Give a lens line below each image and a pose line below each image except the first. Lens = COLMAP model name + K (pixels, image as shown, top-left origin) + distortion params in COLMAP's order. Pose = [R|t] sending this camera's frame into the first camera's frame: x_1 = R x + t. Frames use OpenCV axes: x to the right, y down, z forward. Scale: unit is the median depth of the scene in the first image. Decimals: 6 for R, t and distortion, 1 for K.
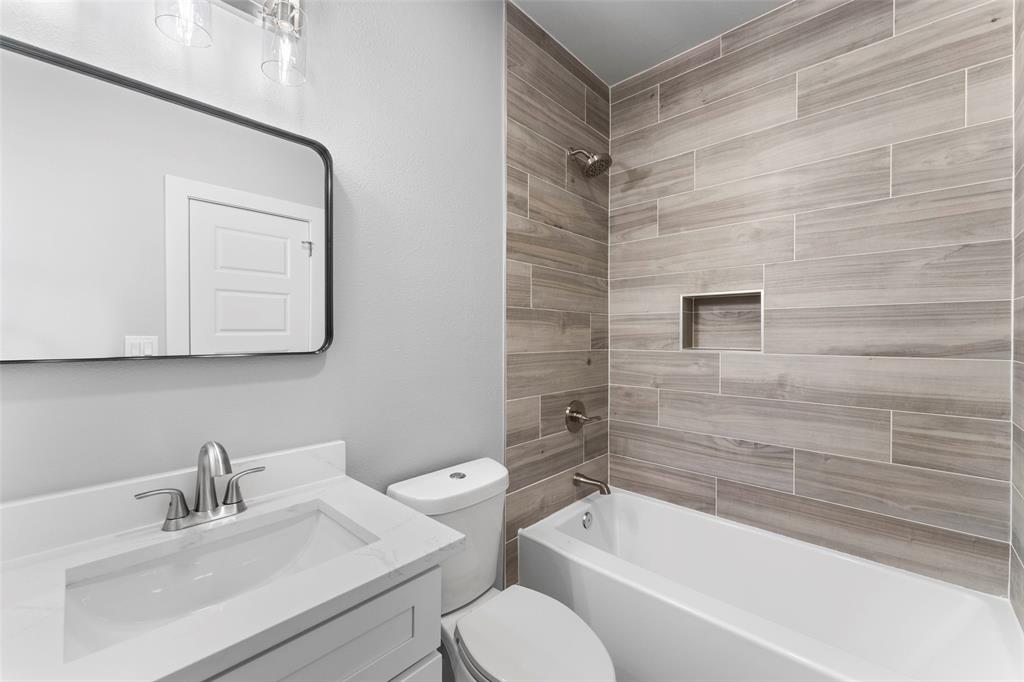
lens RADIAL K [[410.5, 0, 505.0], [0, 410.5, 341.5], [0, 0, 1]] dist [-0.000642, 0.000039]
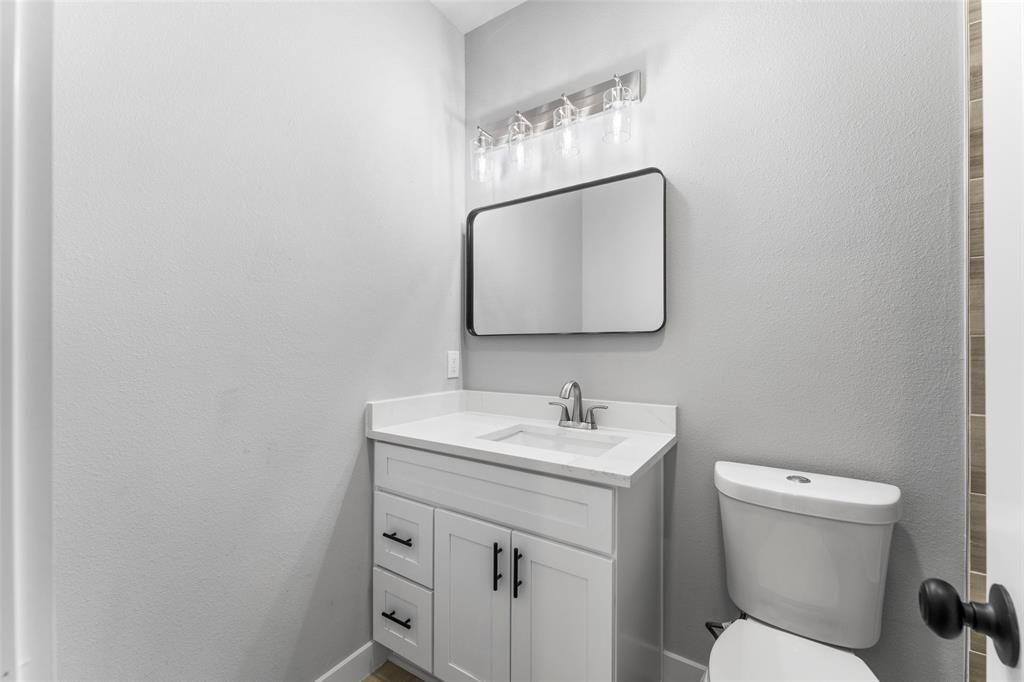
lens RADIAL K [[410.5, 0, 505.0], [0, 410.5, 341.5], [0, 0, 1]] dist [-0.000642, 0.000039]
pose [[0.180090, -0.009113, -0.983608, 0.807182], [-0.017447, 0.999770, -0.012457, 0.097266], [0.983495, 0.019404, 0.179889, 0.366045]]
